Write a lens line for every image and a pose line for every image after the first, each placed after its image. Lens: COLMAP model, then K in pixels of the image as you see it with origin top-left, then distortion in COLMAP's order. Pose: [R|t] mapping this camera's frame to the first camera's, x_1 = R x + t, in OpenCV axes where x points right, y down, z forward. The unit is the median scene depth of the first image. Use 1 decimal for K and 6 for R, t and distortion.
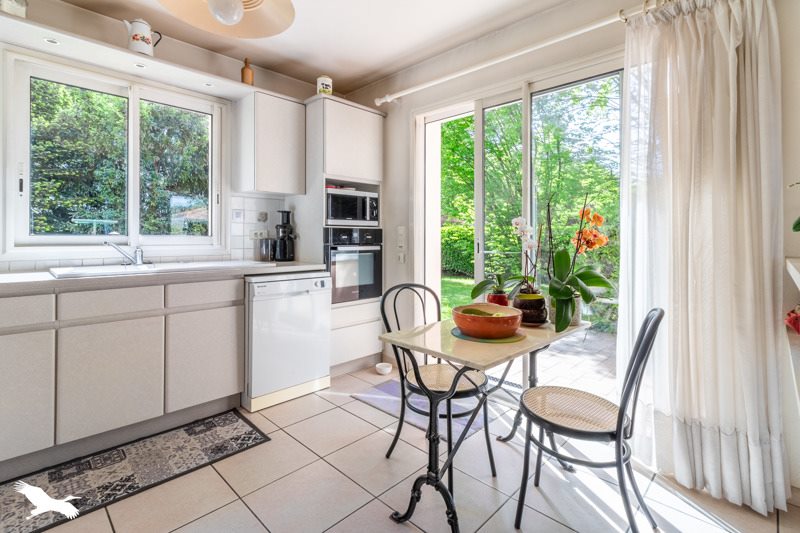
lens RADIAL K [[377.7, 0, 410.5], [0, 377.7, 236.6], [0, 0, 1]] dist [0.000434, -0.000821]
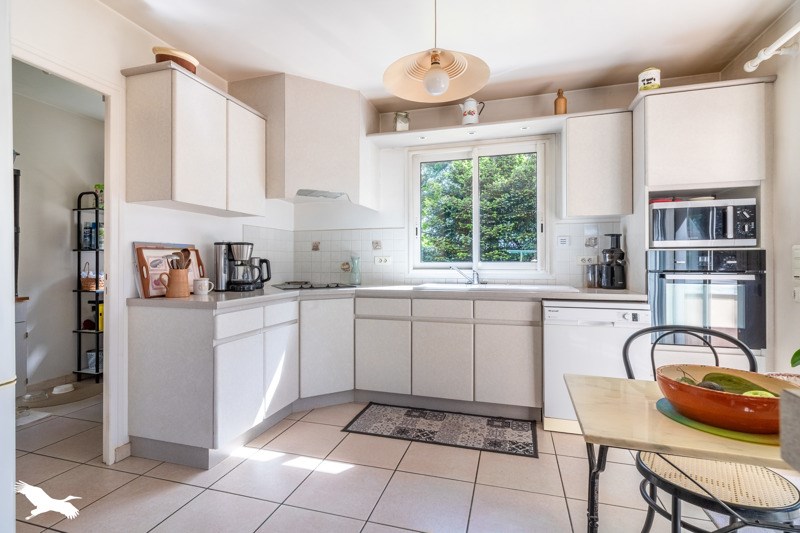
lens RADIAL K [[377.7, 0, 403.3], [0, 377.7, 263.8], [0, 0, 1]] dist [0.000434, -0.000821]
pose [[0.467635, -0.003722, -0.883914, 0.292579], [0.004578, 0.999988, -0.001788, 0.004269], [0.883910, -0.003210, 0.467647, 0.149377]]
